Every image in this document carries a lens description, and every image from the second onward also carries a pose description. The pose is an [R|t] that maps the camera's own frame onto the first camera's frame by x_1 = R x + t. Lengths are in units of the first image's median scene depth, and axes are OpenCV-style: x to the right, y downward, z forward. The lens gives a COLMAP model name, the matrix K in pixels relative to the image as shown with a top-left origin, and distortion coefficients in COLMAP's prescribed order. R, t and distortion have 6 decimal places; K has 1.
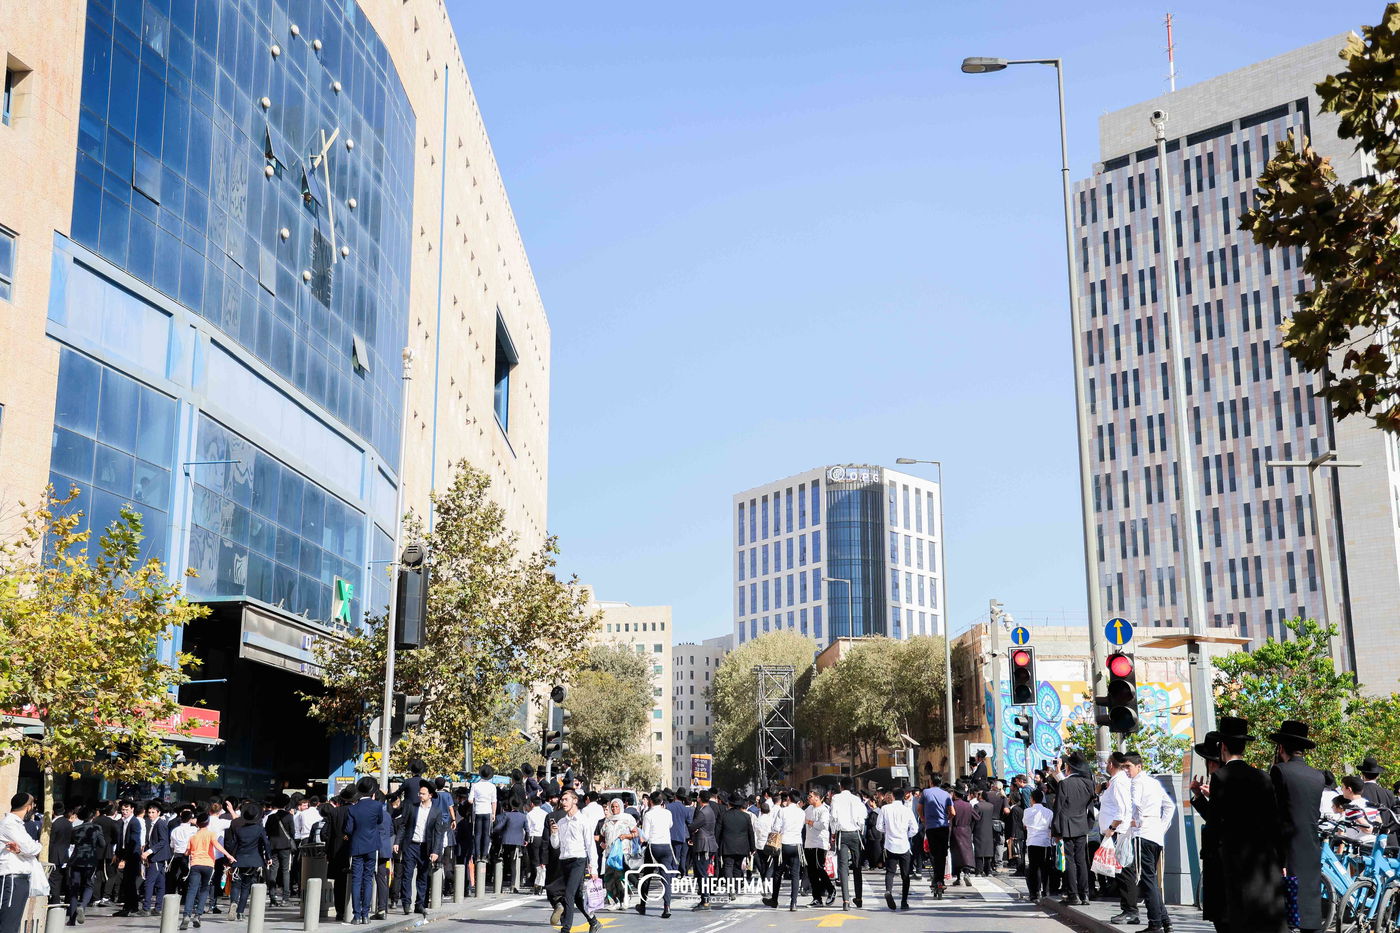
lens RADIAL K [[1700.9, 0, 700.0], [0, 1700.9, 466.5], [0, 0, 1]] dist [-0.006674, -0.001407]
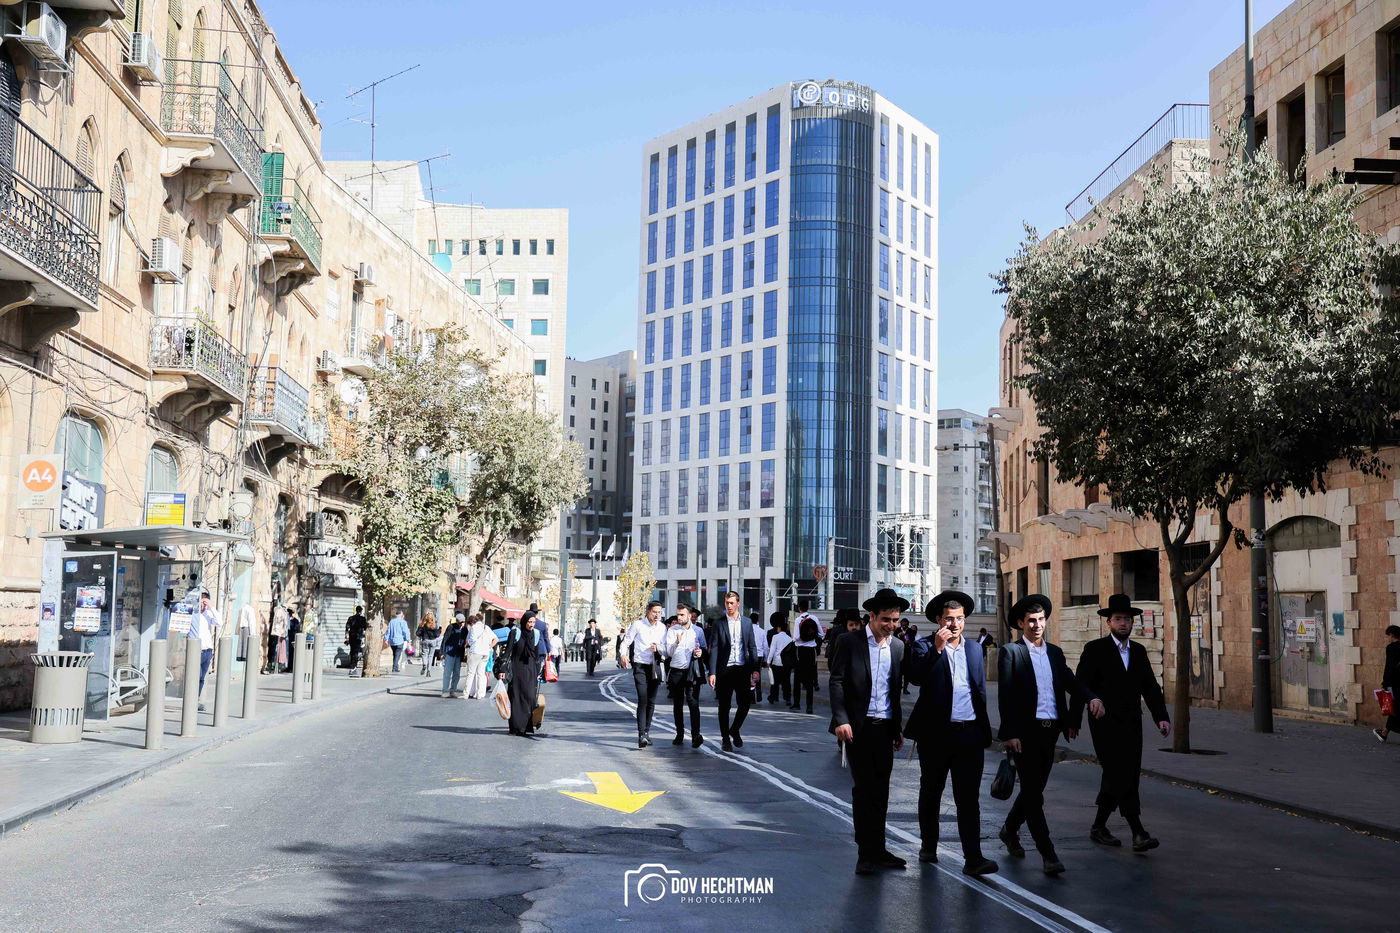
lens RADIAL K [[1424.2, 0, 700.0], [0, 1424.2, 466.5], [0, 0, 1]] dist [0.004697, 0.001349]
pose [[0.993704, 0.033747, 0.106838, -0.016406], [-0.046056, 0.992305, 0.114931, 0.086121], [-0.102137, -0.119128, 0.987612, 0.431431]]
